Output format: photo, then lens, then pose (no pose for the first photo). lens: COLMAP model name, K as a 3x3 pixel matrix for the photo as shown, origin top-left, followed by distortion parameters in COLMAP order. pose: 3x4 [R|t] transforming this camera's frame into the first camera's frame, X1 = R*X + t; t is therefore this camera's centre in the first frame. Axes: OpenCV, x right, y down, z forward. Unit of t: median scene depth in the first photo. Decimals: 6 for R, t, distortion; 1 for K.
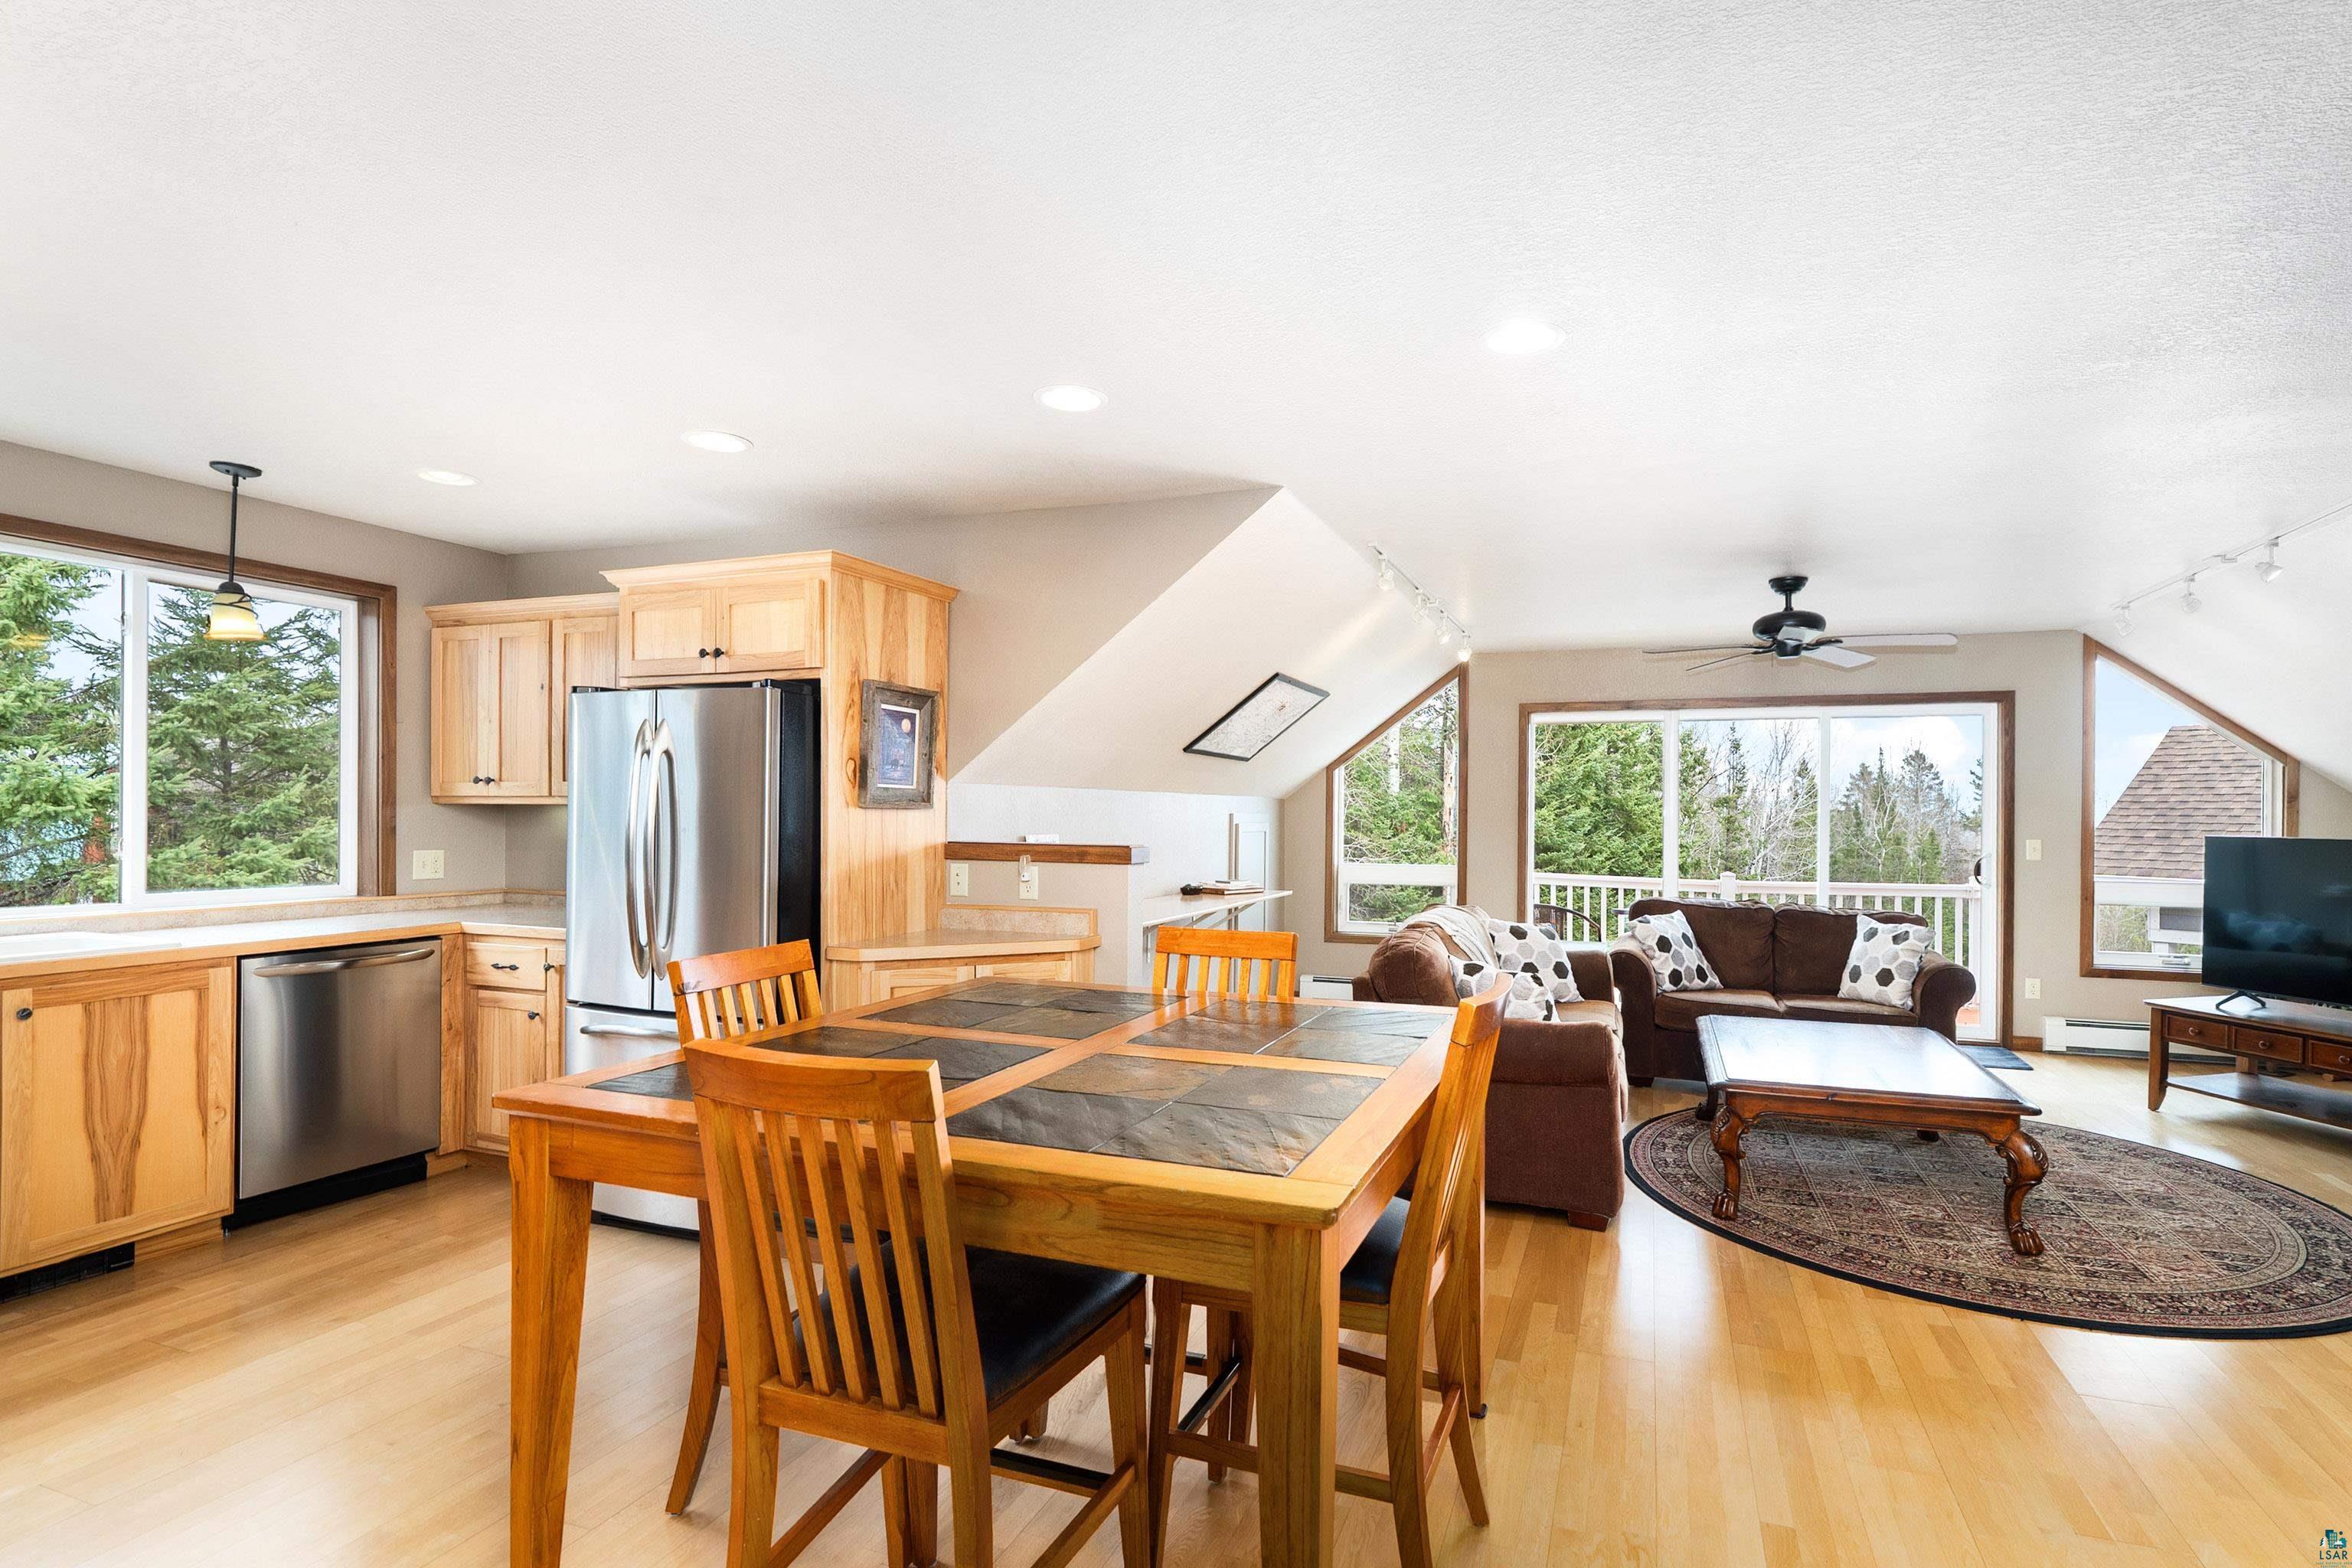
lens RADIAL K [[1099.3, 0, 1242.7], [0, 1099.3, 820.3], [0, 0, 1]] dist [-0.010444, 0.003454]
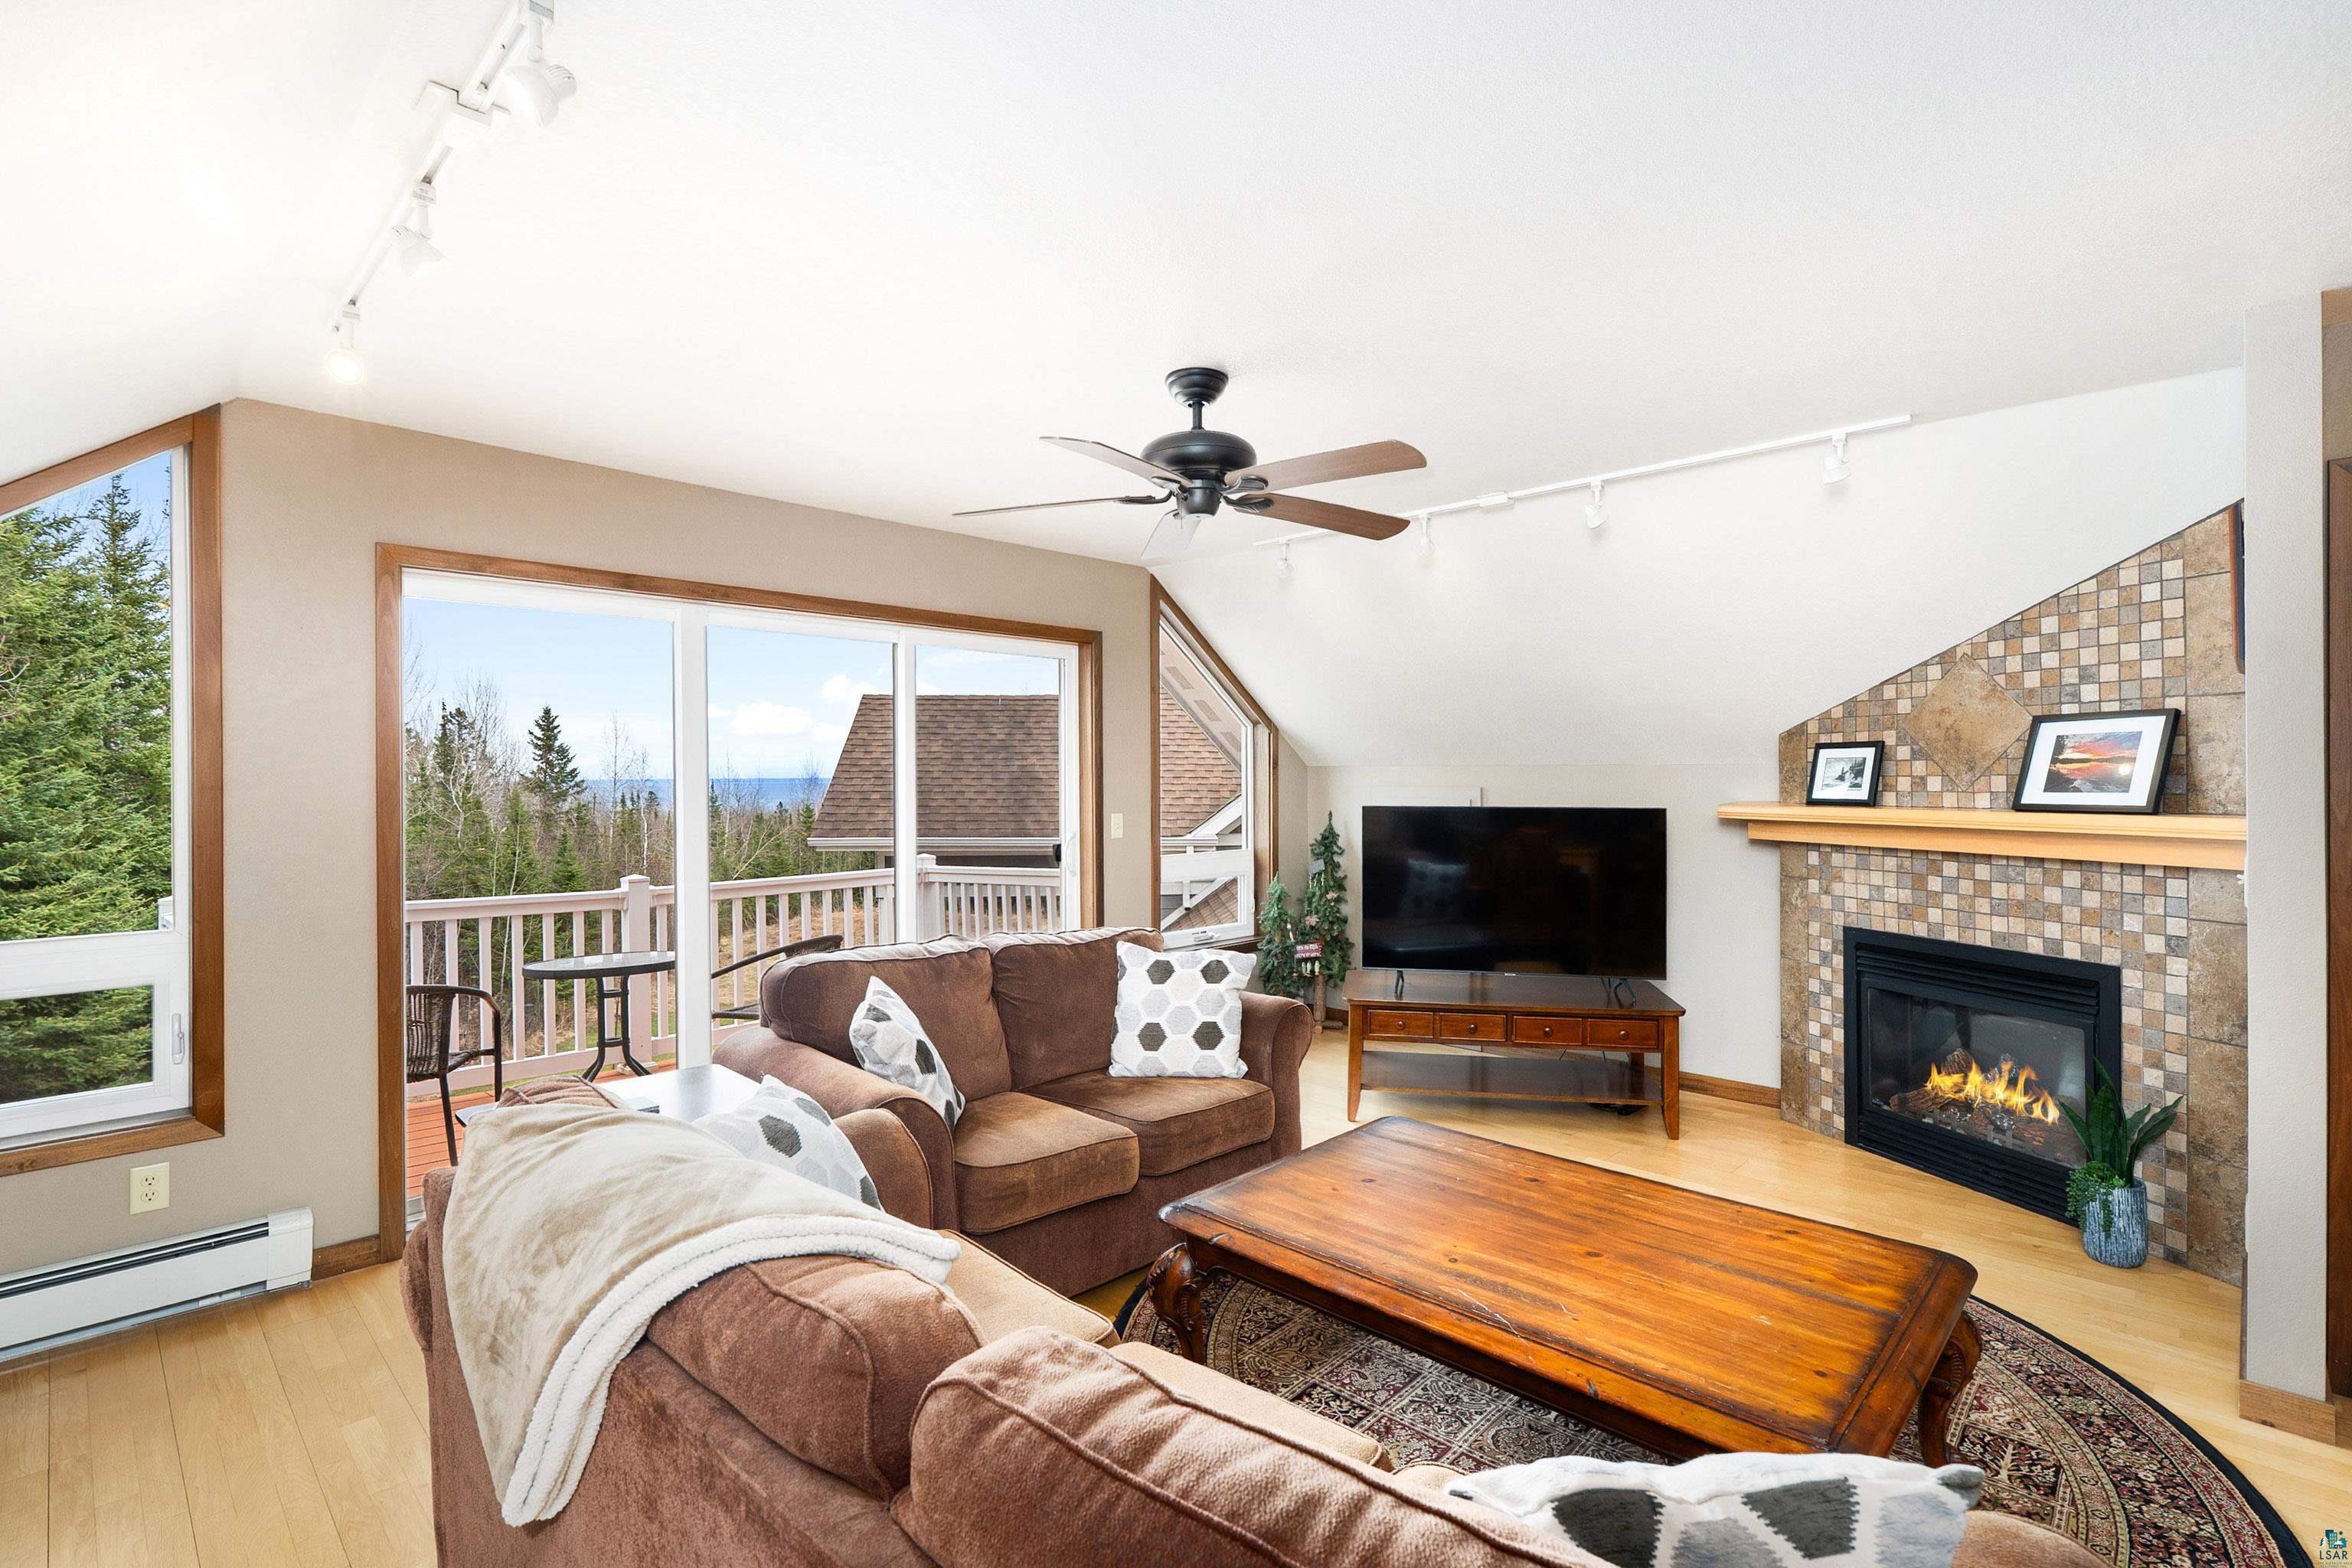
lens RADIAL K [[1099.3, 0, 1180.7], [0, 1099.3, 776.8], [0, 0, 1]] dist [-0.010444, 0.003454]
pose [[0.400676, -0.007672, 0.916188, -0.020309], [0.010114, 0.999941, 0.003951, -0.012661], [-0.916164, 0.007683, 0.400730, 0.608200]]
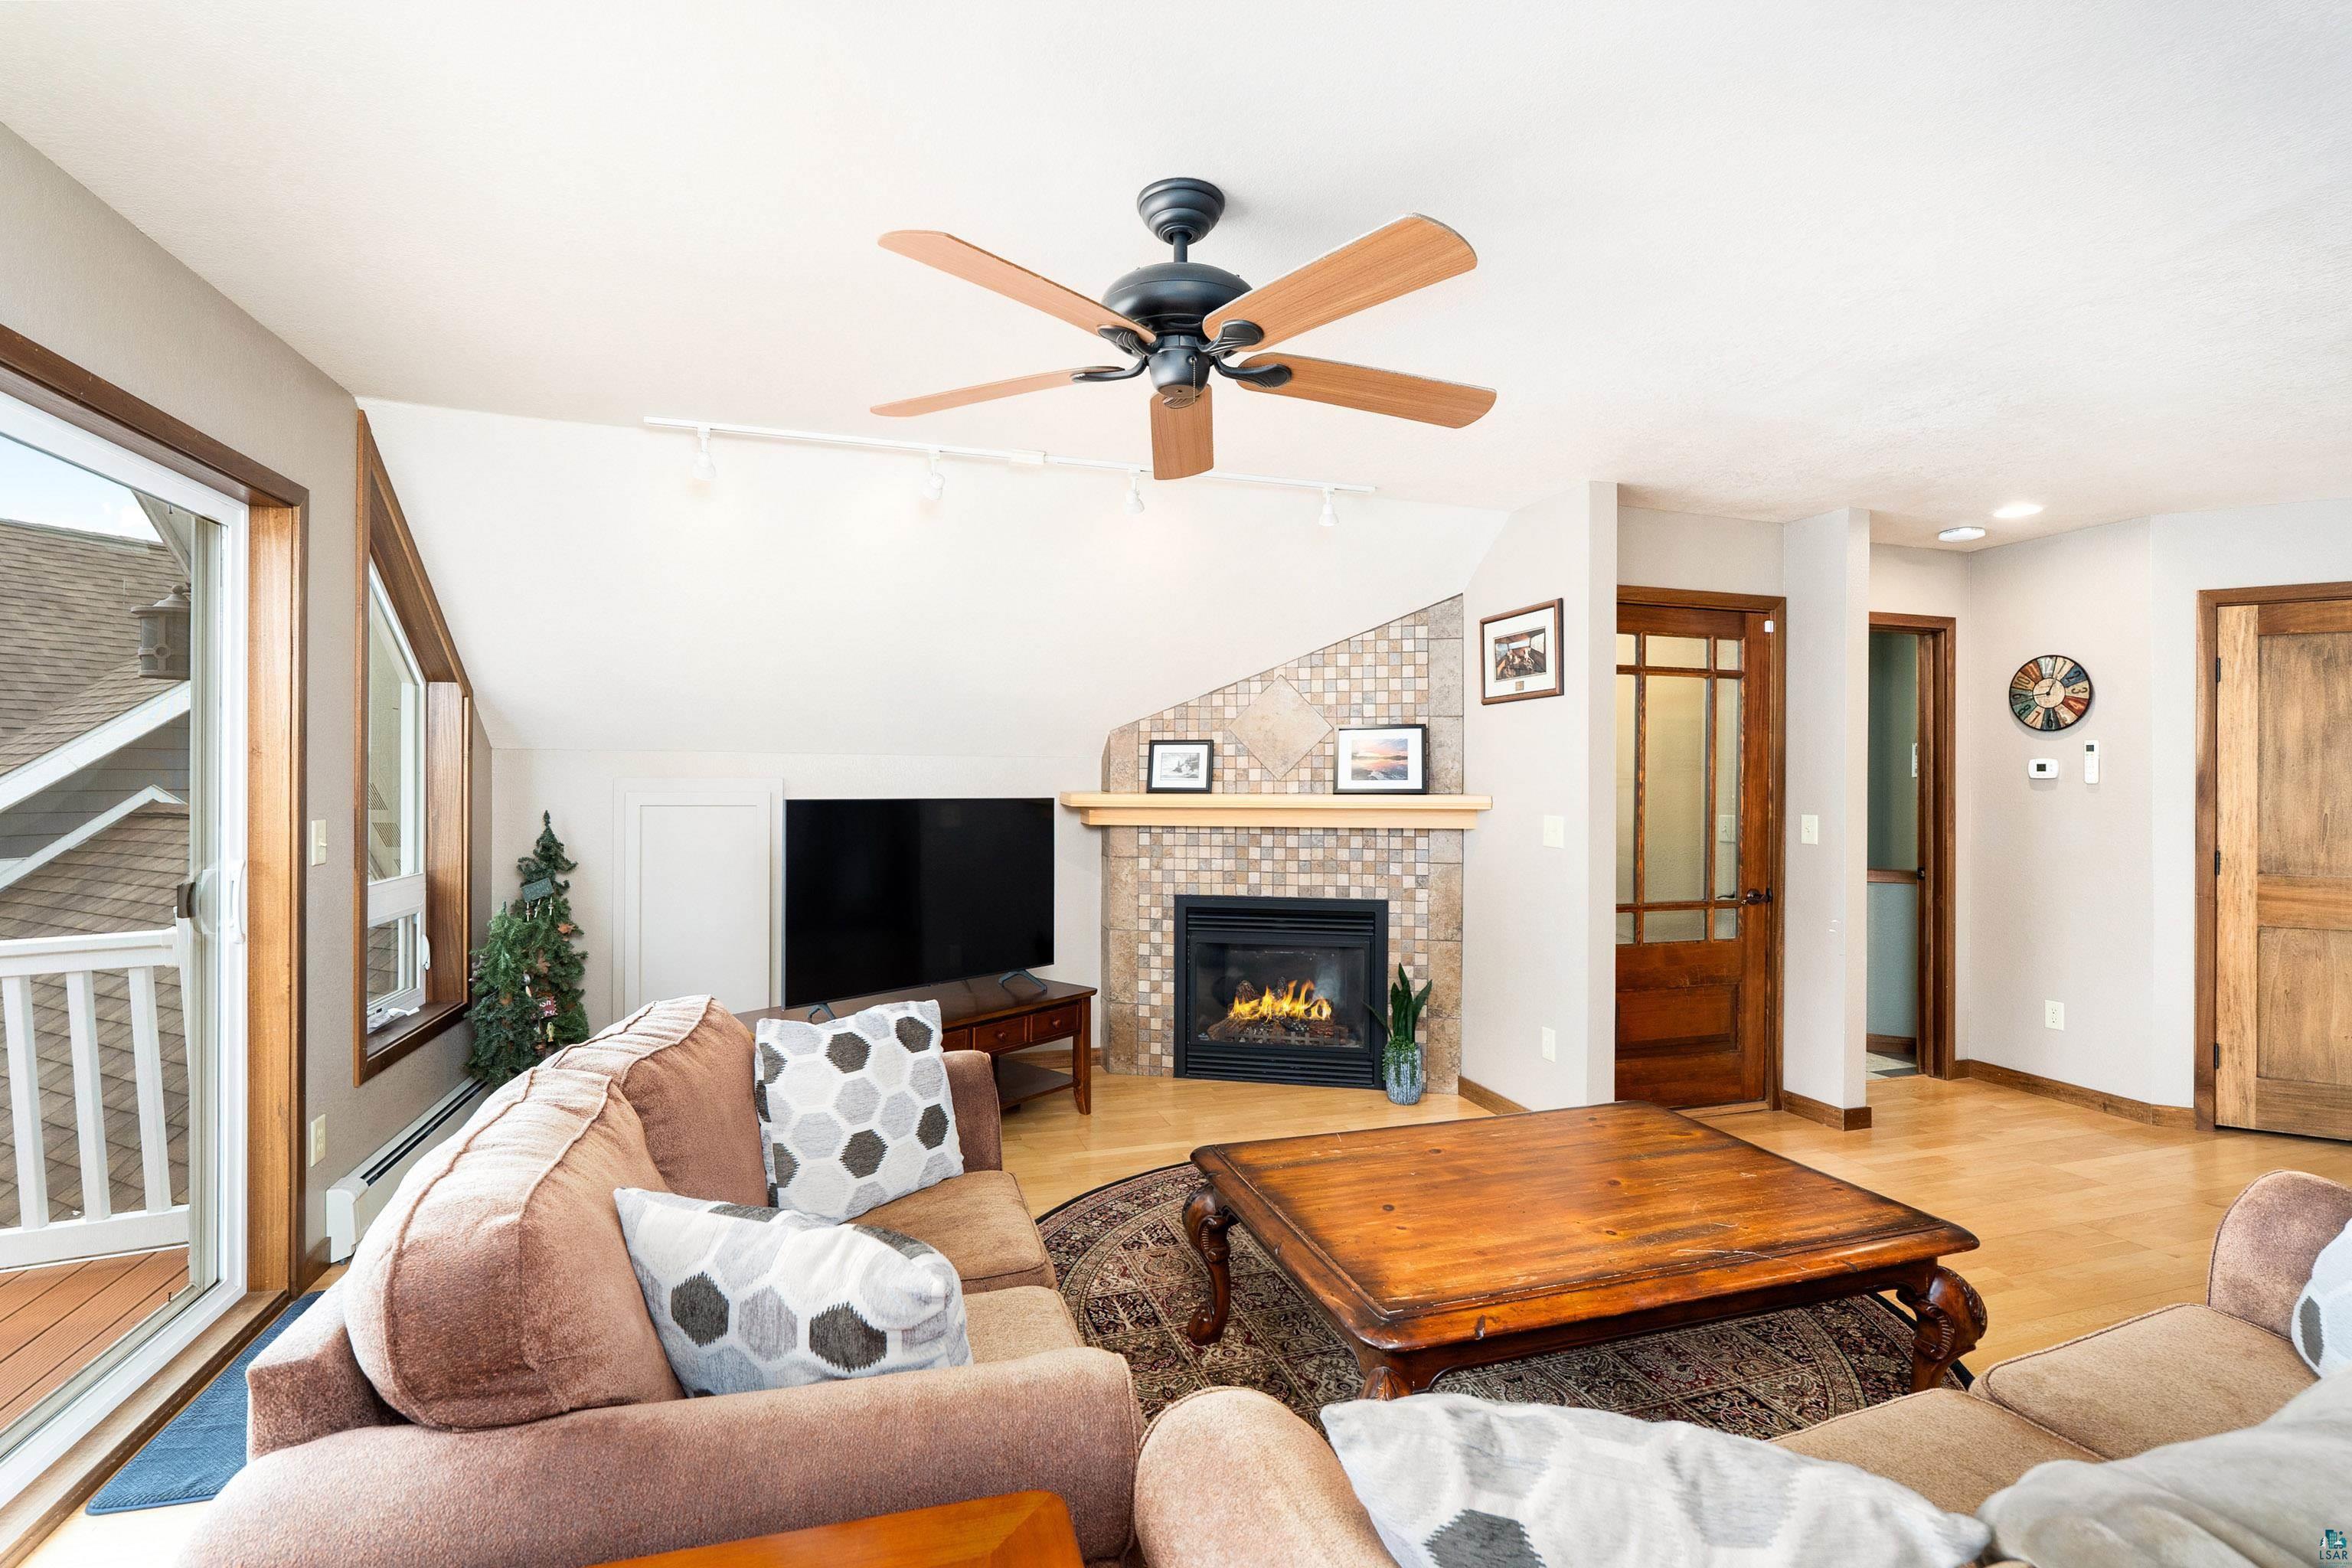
lens RADIAL K [[1099.3, 0, 1121.8], [0, 1099.3, 762.1], [0, 0, 1]] dist [-0.010444, 0.003454]
pose [[-0.605284, -0.002717, 0.796005, 0.139780], [-0.000981, 0.999996, 0.002667, -0.012990], [-0.796009, 0.000833, -0.605284, 1.009551]]
